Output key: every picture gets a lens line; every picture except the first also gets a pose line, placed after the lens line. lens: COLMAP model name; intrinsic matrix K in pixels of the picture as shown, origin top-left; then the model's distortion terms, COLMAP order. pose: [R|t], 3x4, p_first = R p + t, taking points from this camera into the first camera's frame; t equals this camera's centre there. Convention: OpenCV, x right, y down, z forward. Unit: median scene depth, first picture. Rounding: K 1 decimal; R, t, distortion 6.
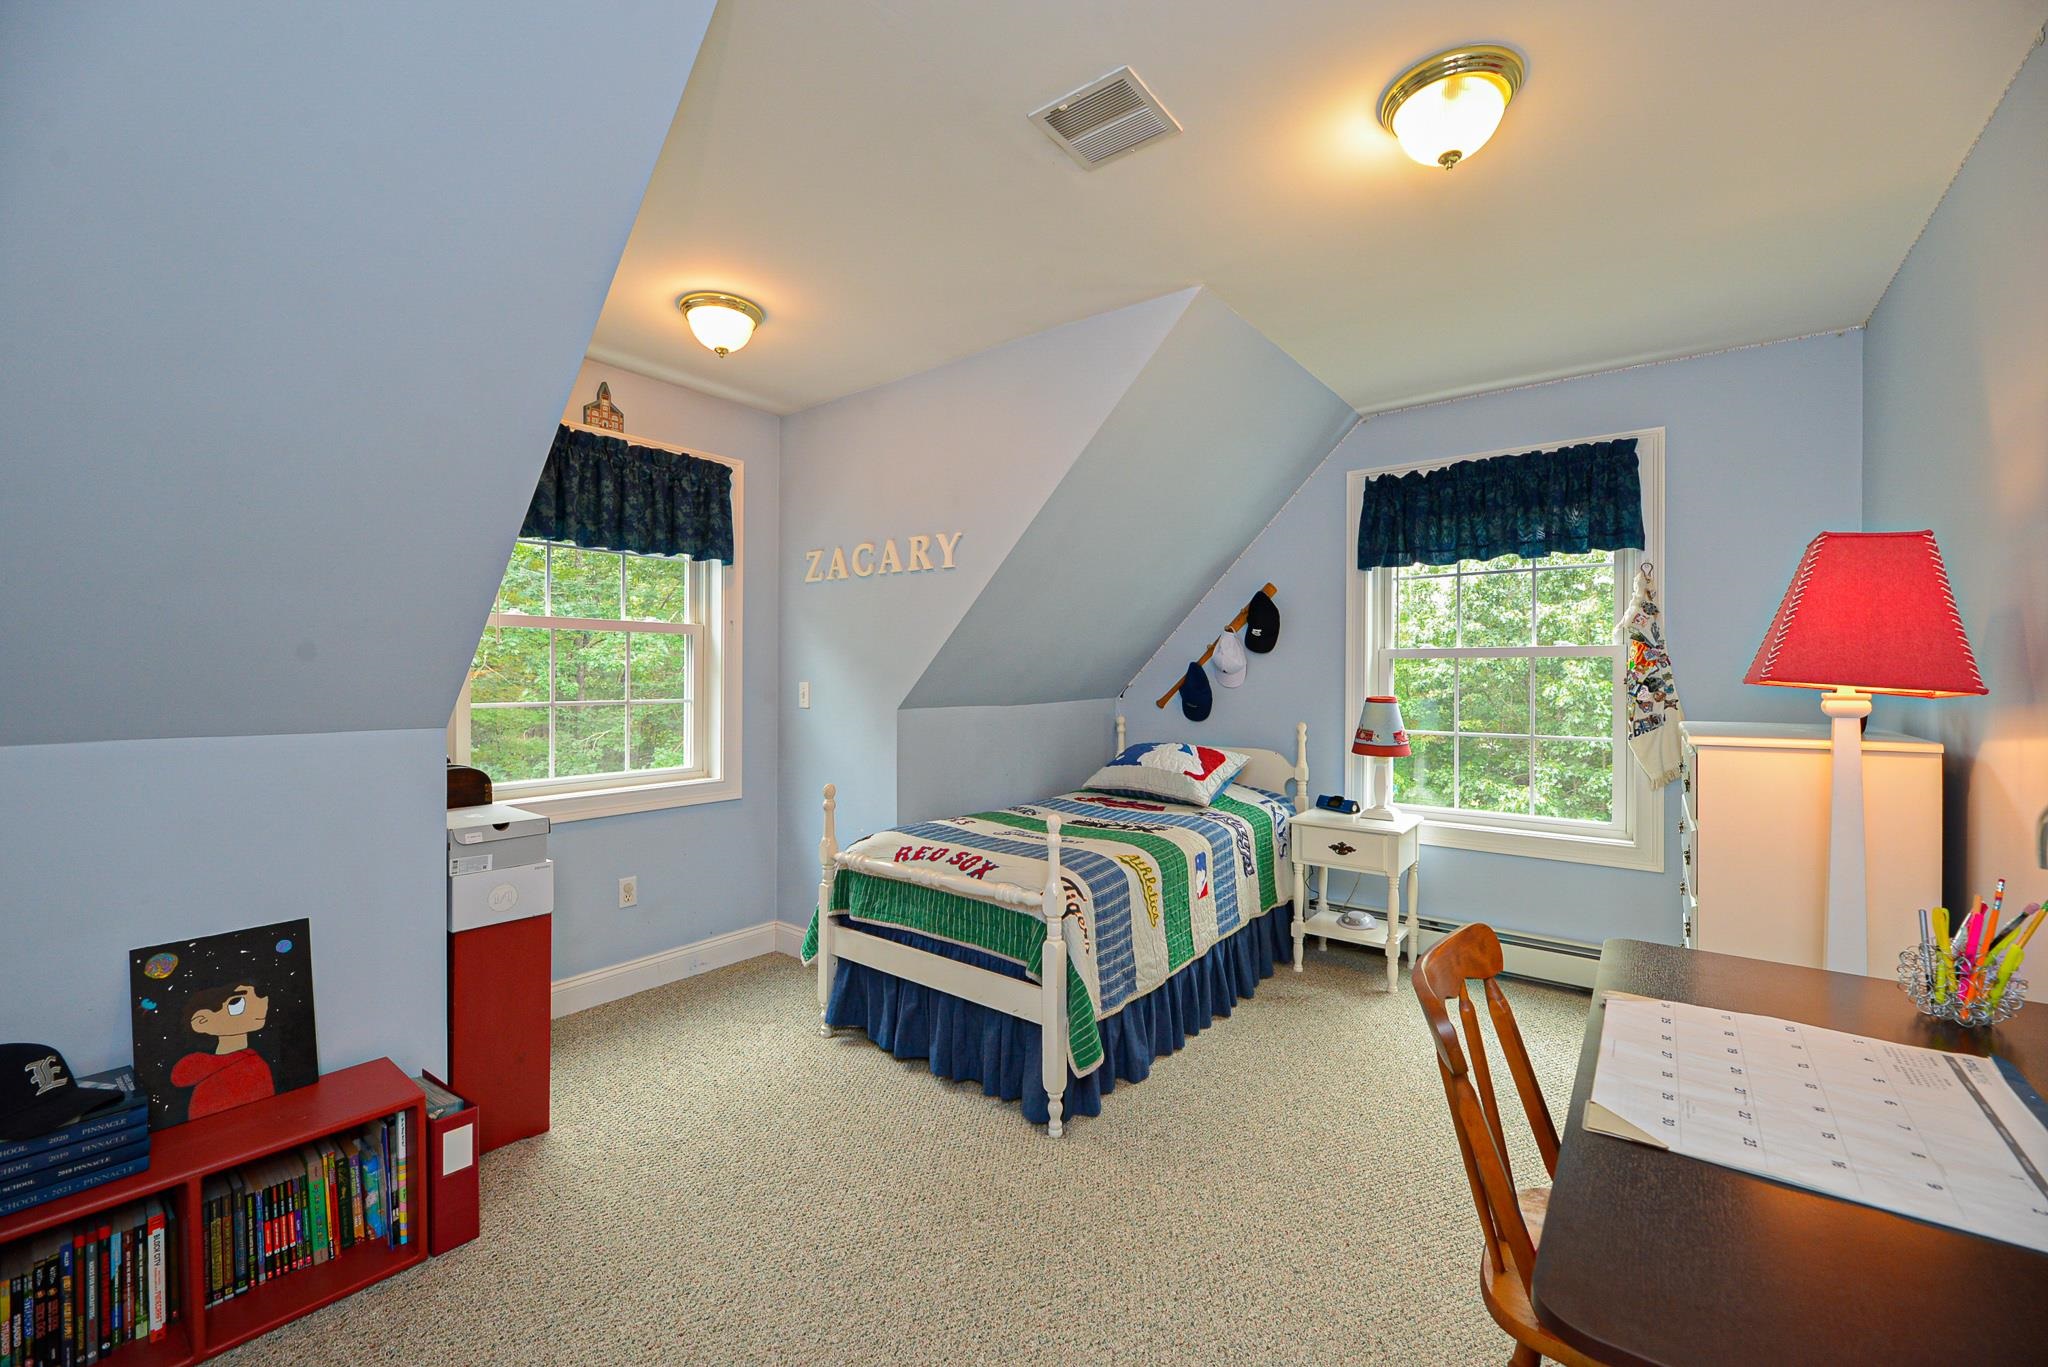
lens RADIAL K [[820.4, 0, 1023.2], [0, 820.4, 680.1], [0, 0, 1]] dist [-0.000633, -0.000246]
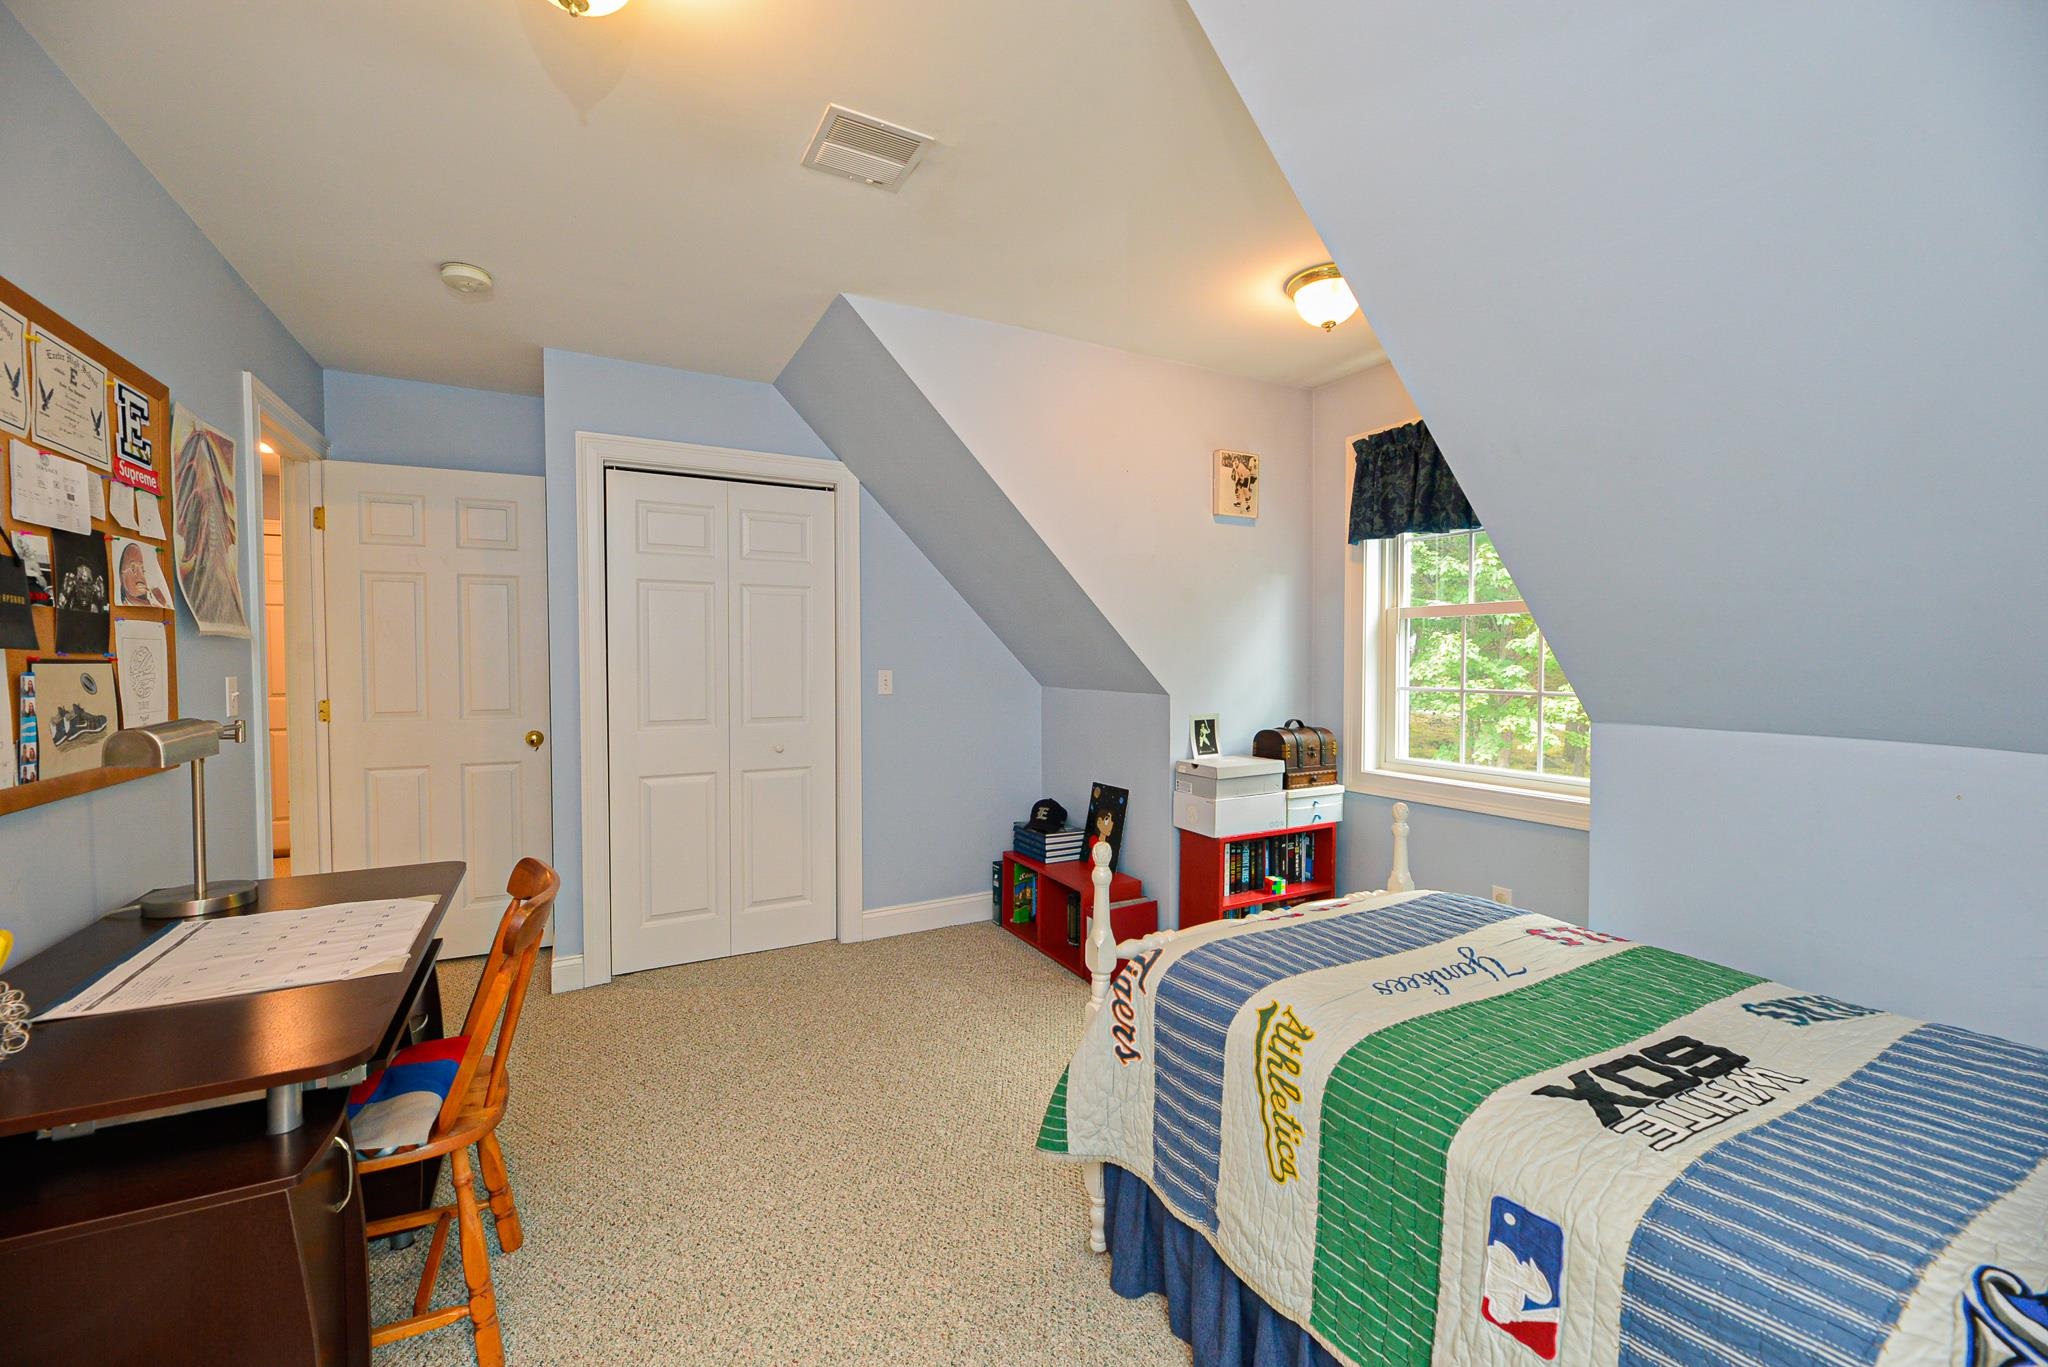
lens RADIAL K [[771.7, 0, 993.2], [0, 771.7, 683.3], [0, 0, 1]] dist [-0.000829, -0.000141]
pose [[-0.396720, 0.027047, -0.917541, 0.697843], [-0.004962, 0.999488, 0.031608, -0.009411], [0.917926, 0.017092, -0.396383, 1.114884]]
